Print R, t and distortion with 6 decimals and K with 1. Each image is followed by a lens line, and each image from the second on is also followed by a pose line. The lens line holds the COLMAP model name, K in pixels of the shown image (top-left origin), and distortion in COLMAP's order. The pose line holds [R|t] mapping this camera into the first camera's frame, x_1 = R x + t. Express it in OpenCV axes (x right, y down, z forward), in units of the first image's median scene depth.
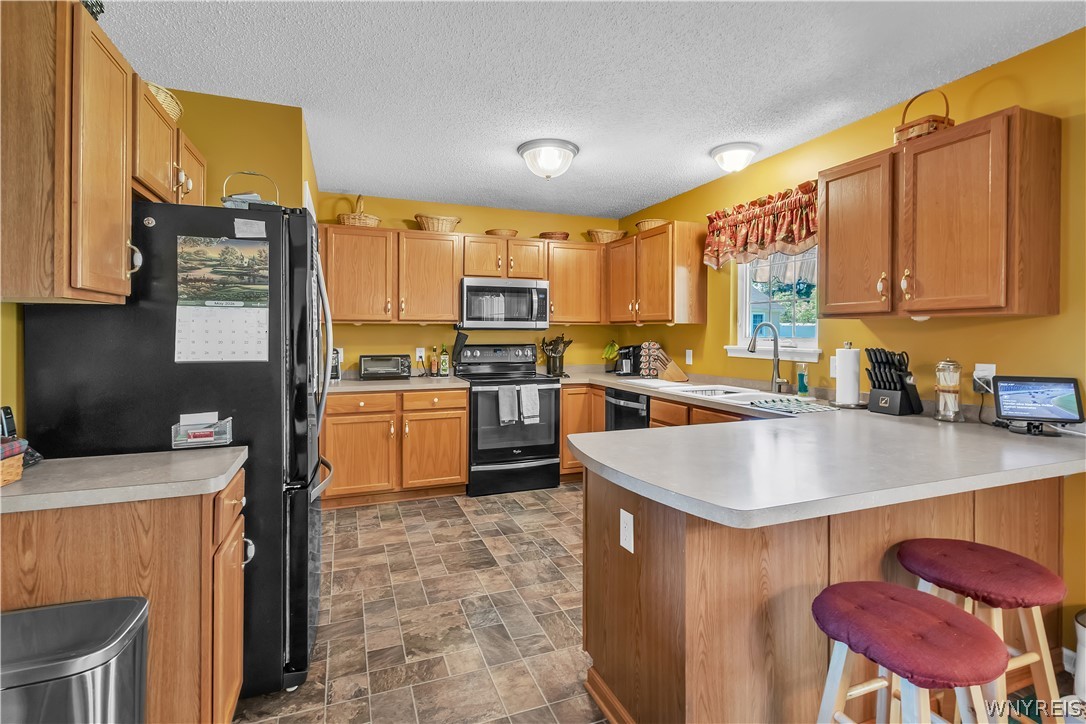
lens RADIAL K [[517.5, 0, 544.1], [0, 517.5, 327.2], [0, 0, 1]] dist [0.003974, -0.000099]
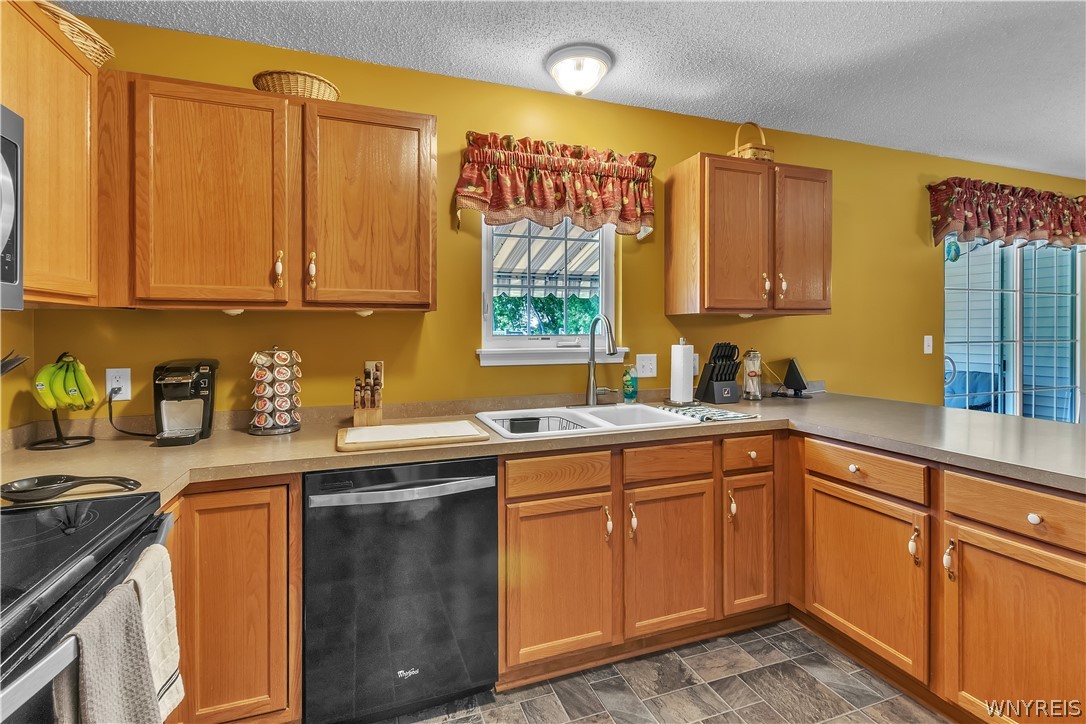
lens RADIAL K [[514.4, 0, 546.2], [0, 514.4, 332.2], [0, 0, 1]] dist [0.000794, 0.000024]
pose [[0.017674, -0.004360, 0.999834, -0.253554], [-0.005959, 0.999972, 0.004466, 0.010248], [-0.999826, -0.006037, 0.017648, 0.829944]]
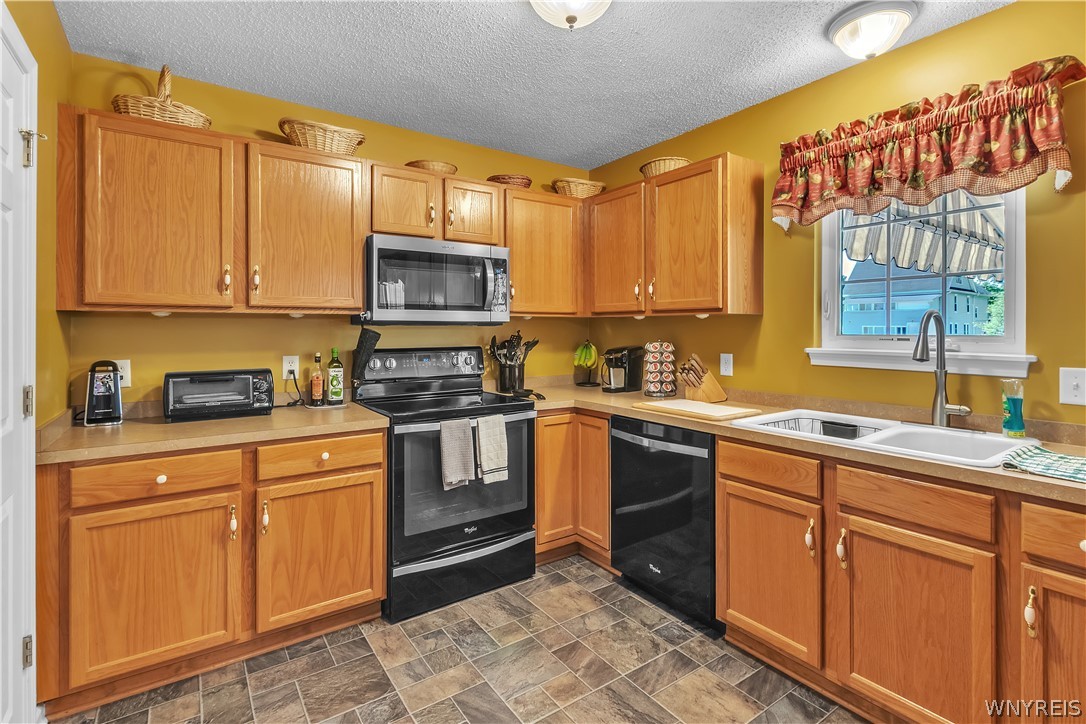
lens RADIAL K [[517.5, 0, 544.1], [0, 517.5, 327.2], [0, 0, 1]] dist [0.003974, -0.000099]
pose [[0.972125, -0.002097, 0.234454, -0.109786], [0.000581, 0.999978, 0.006536, 0.004741], [-0.234463, -0.006218, 0.972105, 0.410414]]
